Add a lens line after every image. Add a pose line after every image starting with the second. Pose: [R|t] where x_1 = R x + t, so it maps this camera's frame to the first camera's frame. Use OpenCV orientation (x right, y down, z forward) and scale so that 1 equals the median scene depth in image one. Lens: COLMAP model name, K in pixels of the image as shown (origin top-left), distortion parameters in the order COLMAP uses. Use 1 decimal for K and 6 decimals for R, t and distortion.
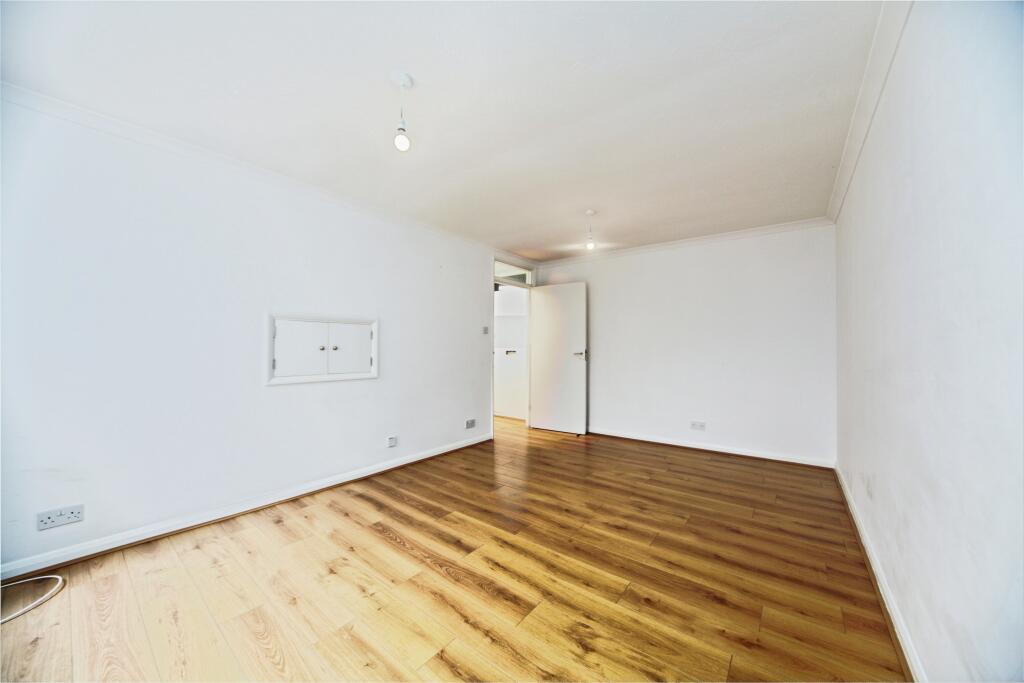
lens RADIAL K [[359.1, 0, 512.0], [0, 359.1, 341.5], [0, 0, 1]] dist [-0.014678, -0.000022]
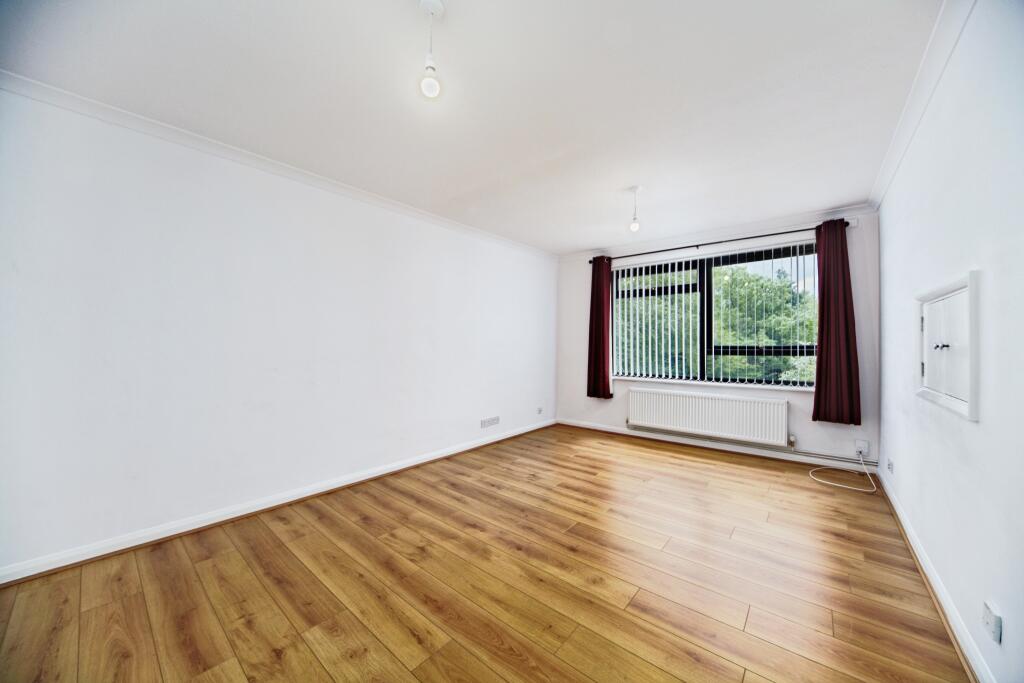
lens RADIAL K [[362.2, 0, 515.5], [0, 362.2, 355.3], [0, 0, 1]] dist [-0.014697, -0.000025]
pose [[-0.999695, -0.005927, 0.023960, 0.142605], [-0.005862, 0.999979, 0.002786, 0.041729], [-0.023976, 0.002644, -0.999709, 1.750967]]
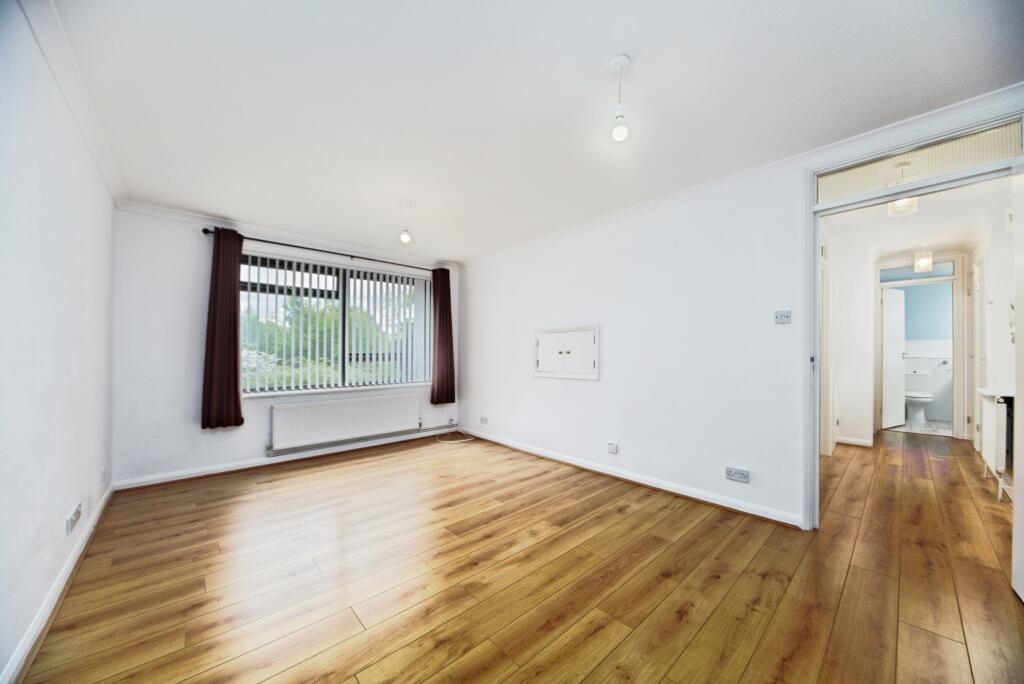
lens RADIAL K [[357.9, 0, 525.1], [0, 357.9, 383.0], [0, 0, 1]] dist [-0.013685, 0.000041]
pose [[-0.148983, 0.081816, -0.985449, 0.842194], [0.026175, 0.996548, 0.078781, 0.025108], [0.988493, -0.014057, -0.150610, 1.198168]]
